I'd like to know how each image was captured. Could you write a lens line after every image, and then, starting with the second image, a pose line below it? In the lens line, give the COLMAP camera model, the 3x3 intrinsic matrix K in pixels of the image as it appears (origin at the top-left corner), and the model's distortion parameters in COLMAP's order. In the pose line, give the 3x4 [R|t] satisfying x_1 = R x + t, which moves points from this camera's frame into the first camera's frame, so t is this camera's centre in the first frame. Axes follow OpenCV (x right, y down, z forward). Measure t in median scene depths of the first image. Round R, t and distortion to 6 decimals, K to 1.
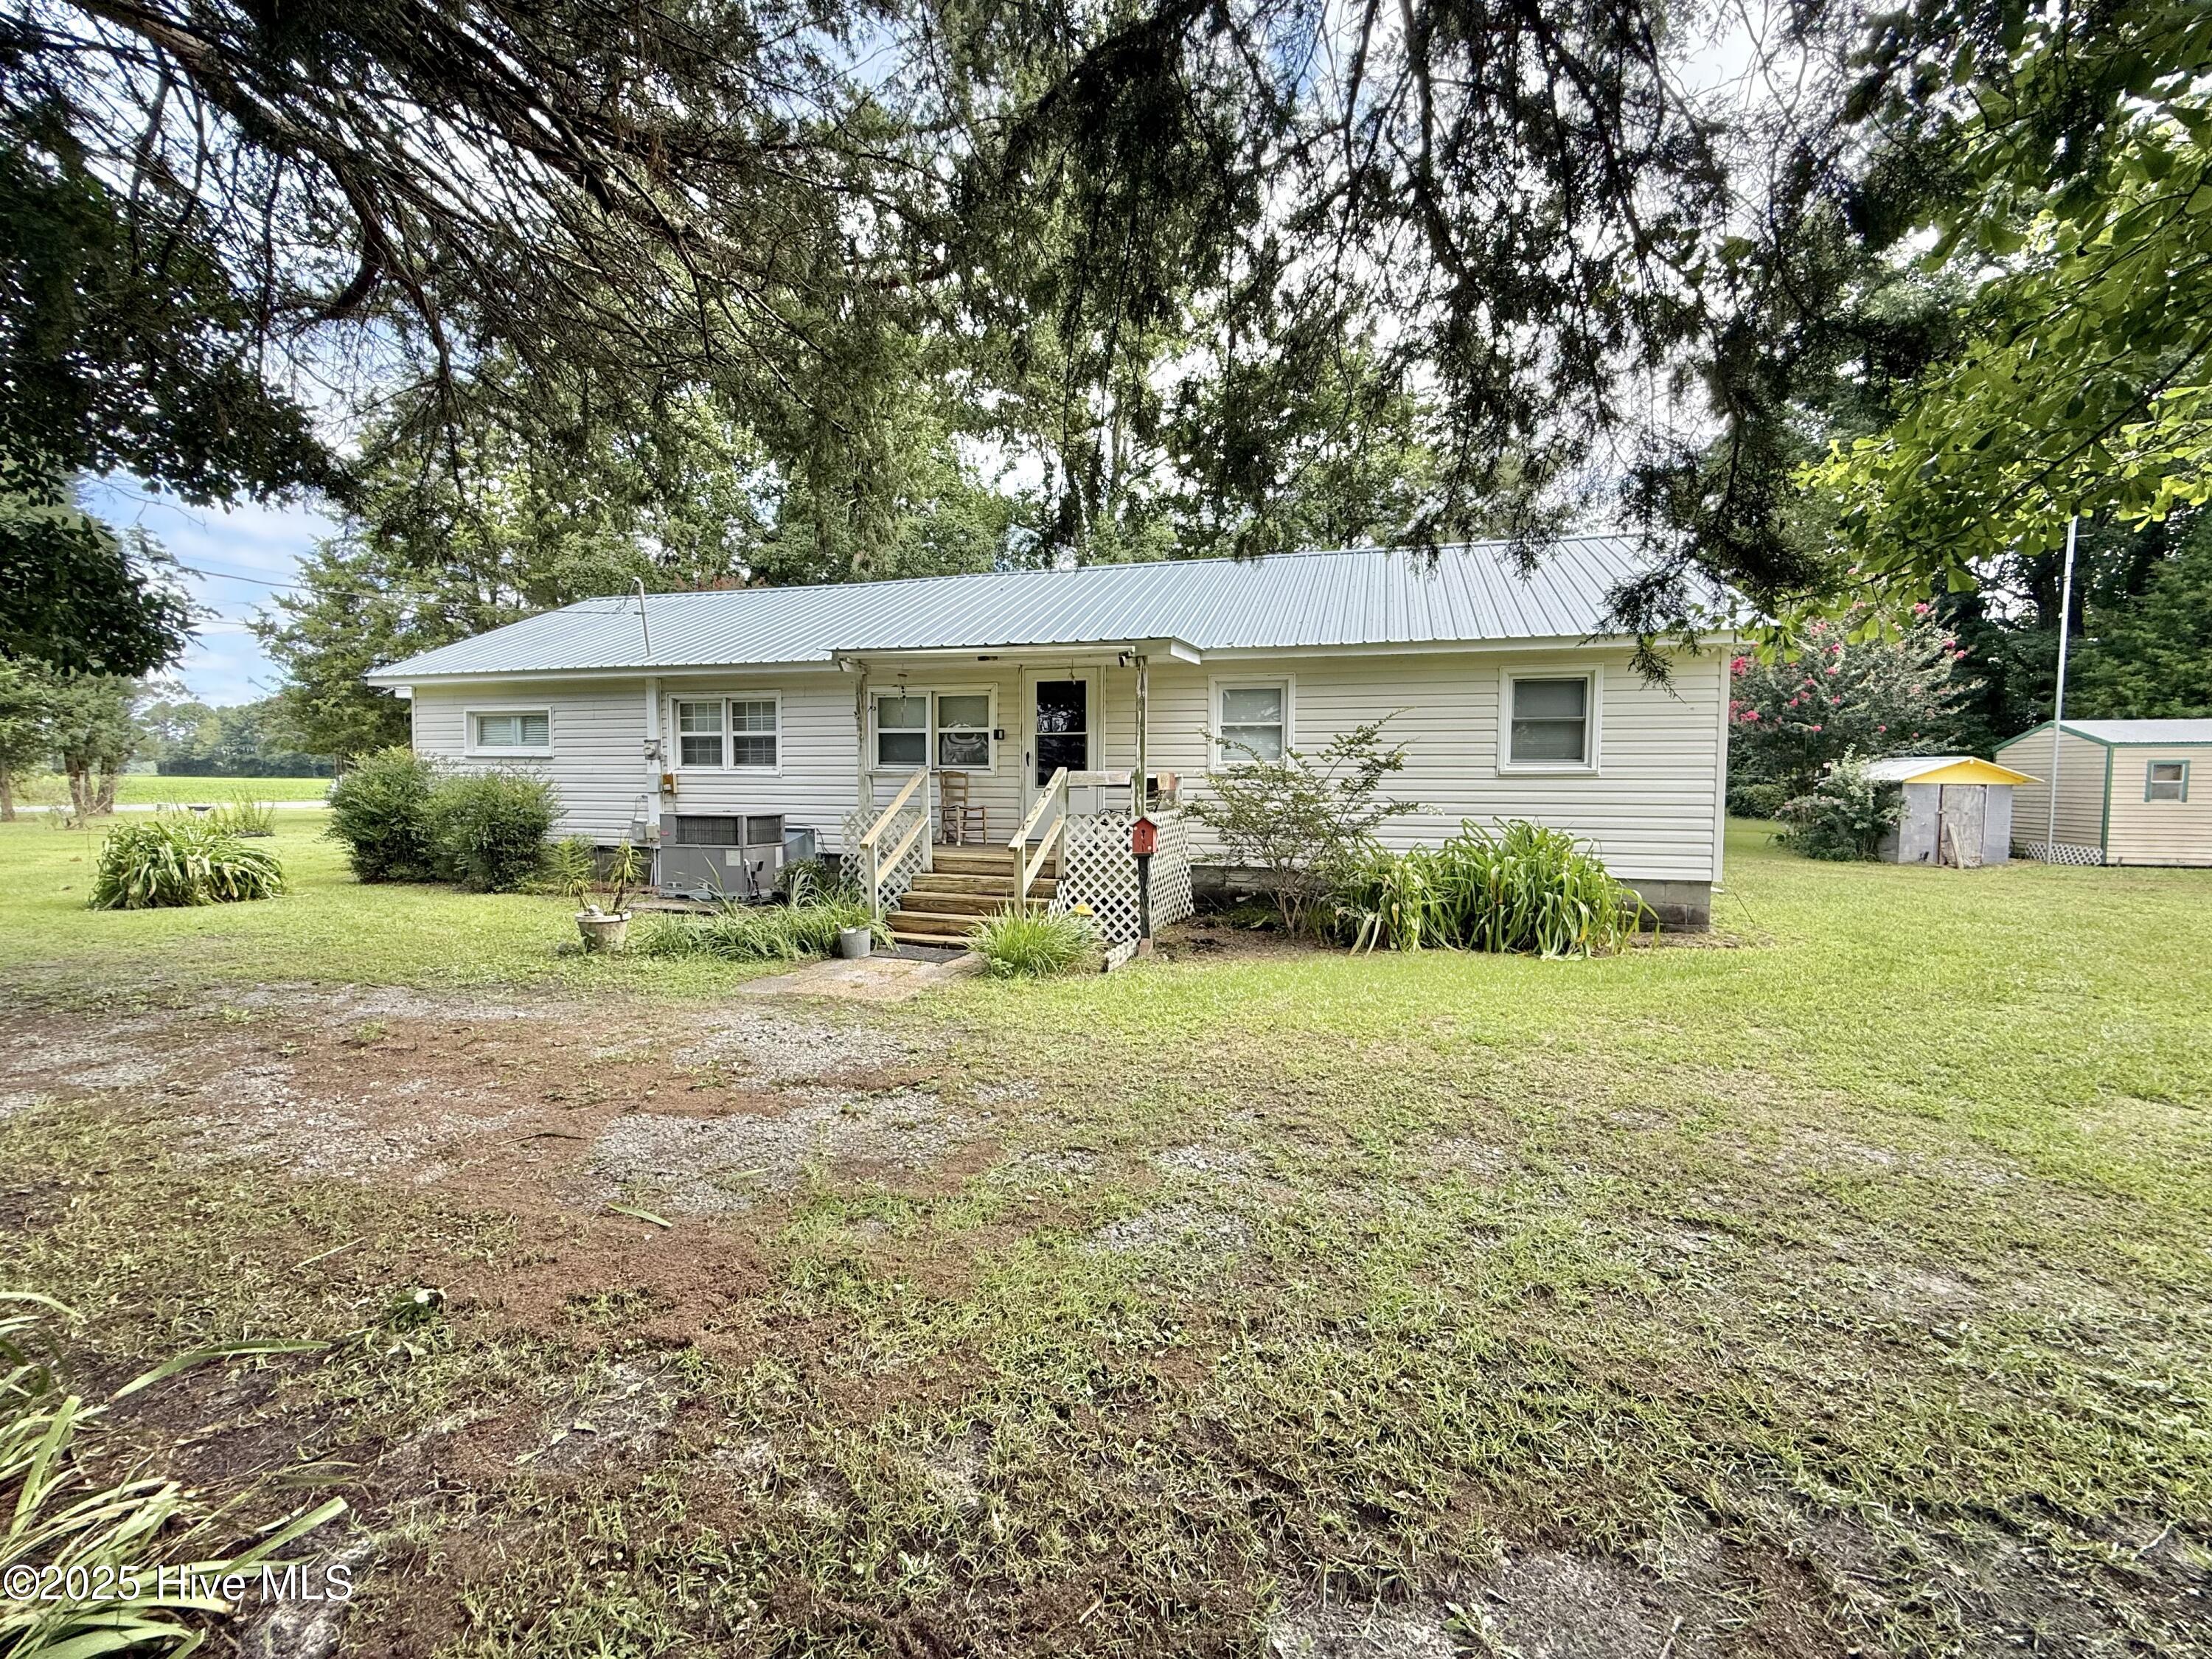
lens RADIAL K [[885.8, 0, 1106.0], [0, 885.8, 829.5], [0, 0, 1]] dist [-0.000425, -0.000191]
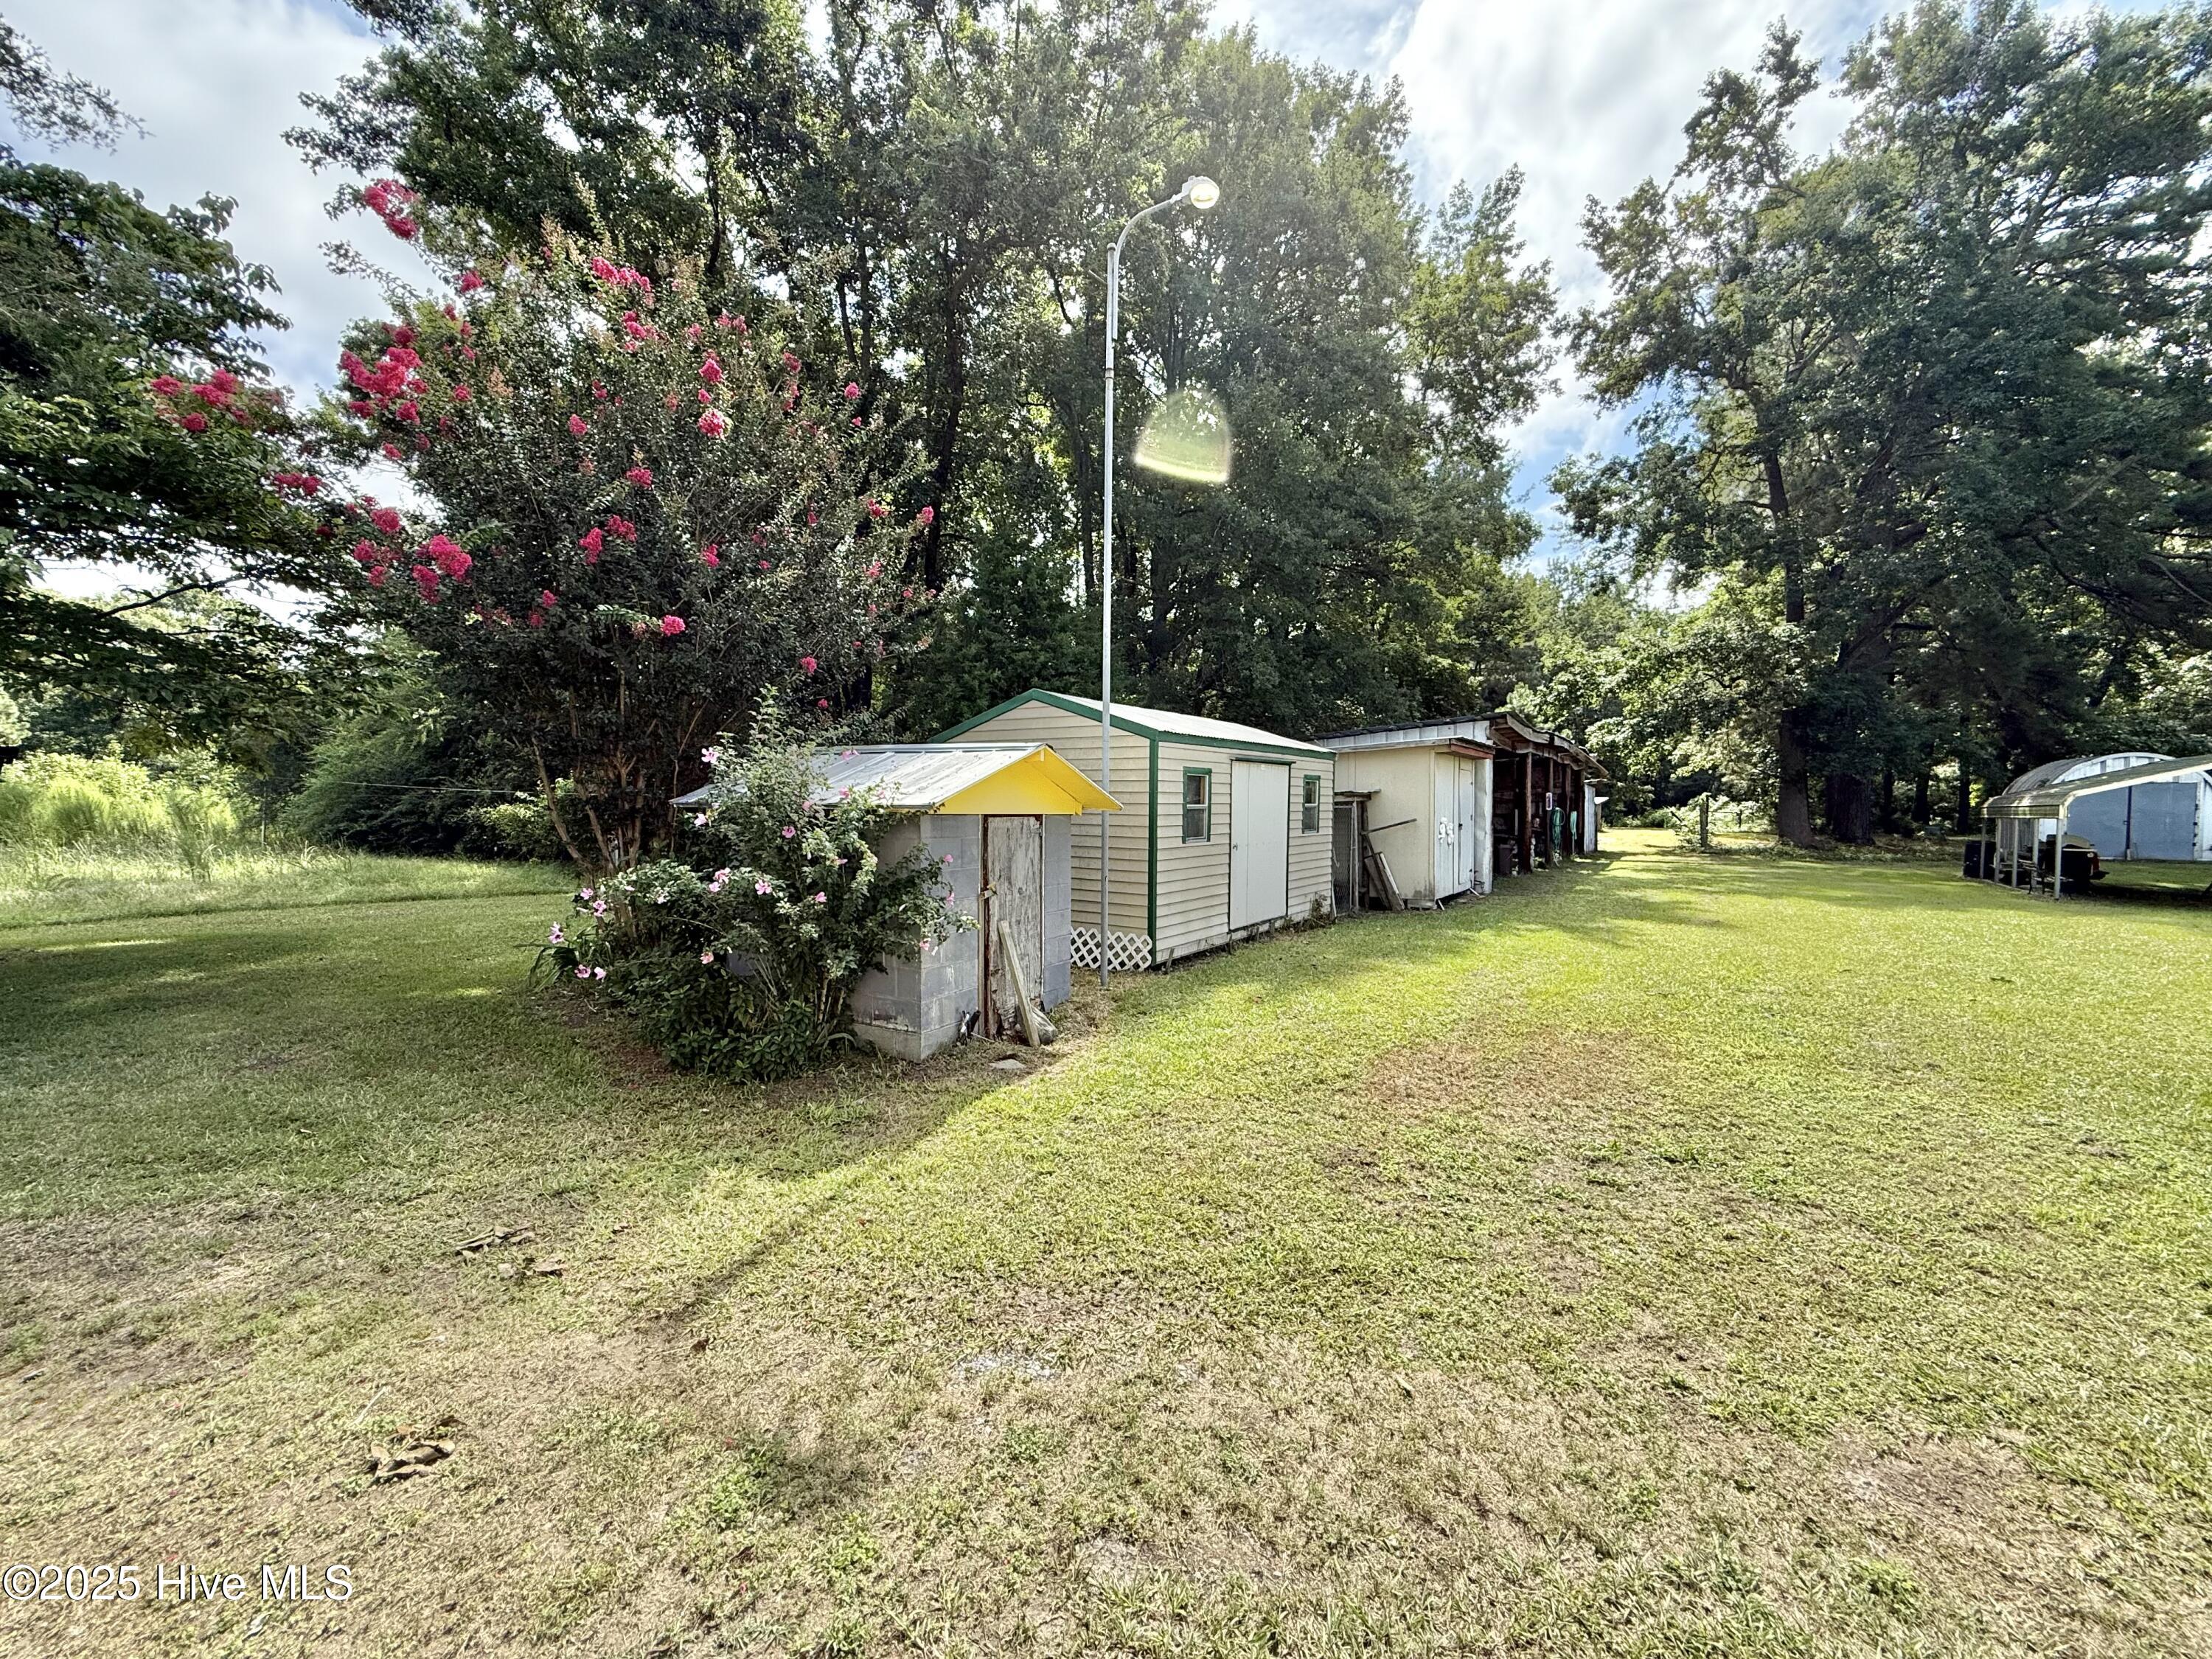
lens RADIAL K [[885.8, 0, 1106.0], [0, 885.8, 829.5], [0, 0, 1]] dist [-0.000425, -0.000191]
pose [[0.368104, -0.025509, 0.929435, 0.620387], [0.041426, 0.999081, 0.011013, -0.045755], [-0.928861, 0.034449, 0.368822, 0.808957]]
